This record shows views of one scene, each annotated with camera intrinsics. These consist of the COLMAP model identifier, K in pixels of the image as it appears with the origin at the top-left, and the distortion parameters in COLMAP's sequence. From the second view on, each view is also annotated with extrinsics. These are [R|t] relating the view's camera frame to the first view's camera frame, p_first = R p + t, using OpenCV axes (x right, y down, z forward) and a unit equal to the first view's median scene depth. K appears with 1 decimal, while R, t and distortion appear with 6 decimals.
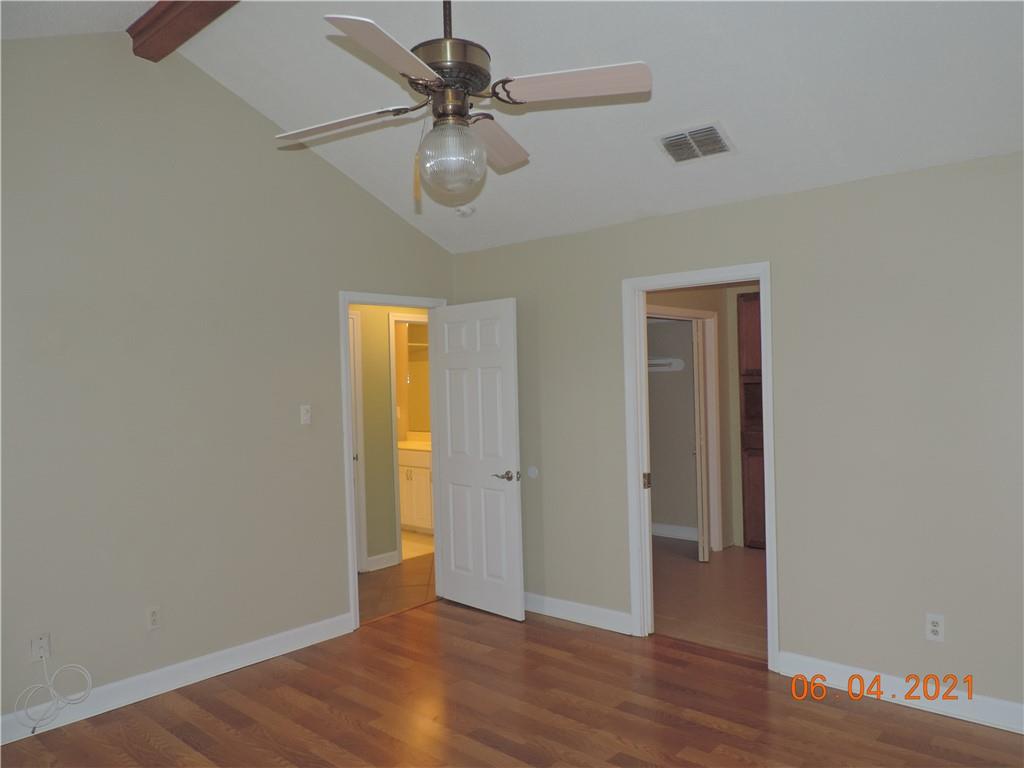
lens RADIAL K [[724.7, 0, 507.8], [0, 724.7, 381.9], [0, 0, 1]] dist [-0.023328, -0.000855]
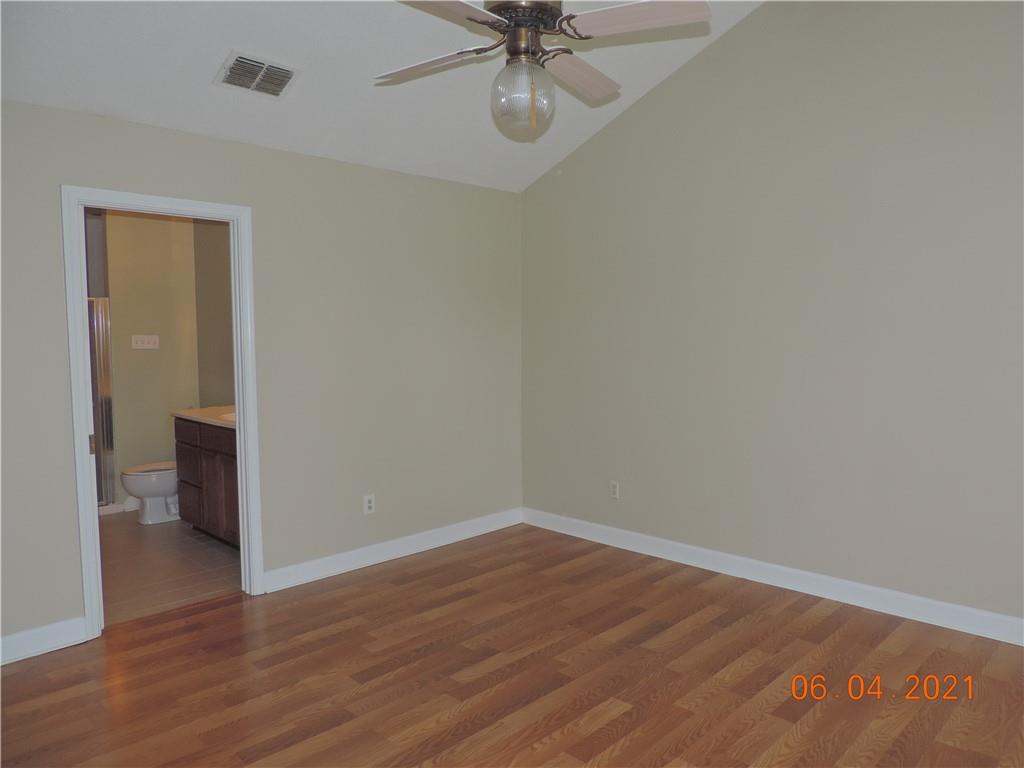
lens RADIAL K [[738.5, 0, 514.8], [0, 738.5, 385.9], [0, 0, 1]] dist [-0.003554, -0.002436]
pose [[0.037382, -0.053859, 0.997849, -0.426863], [0.002464, 0.998548, 0.053804, 0.020884], [-0.999298, 0.000447, 0.037461, 0.355533]]
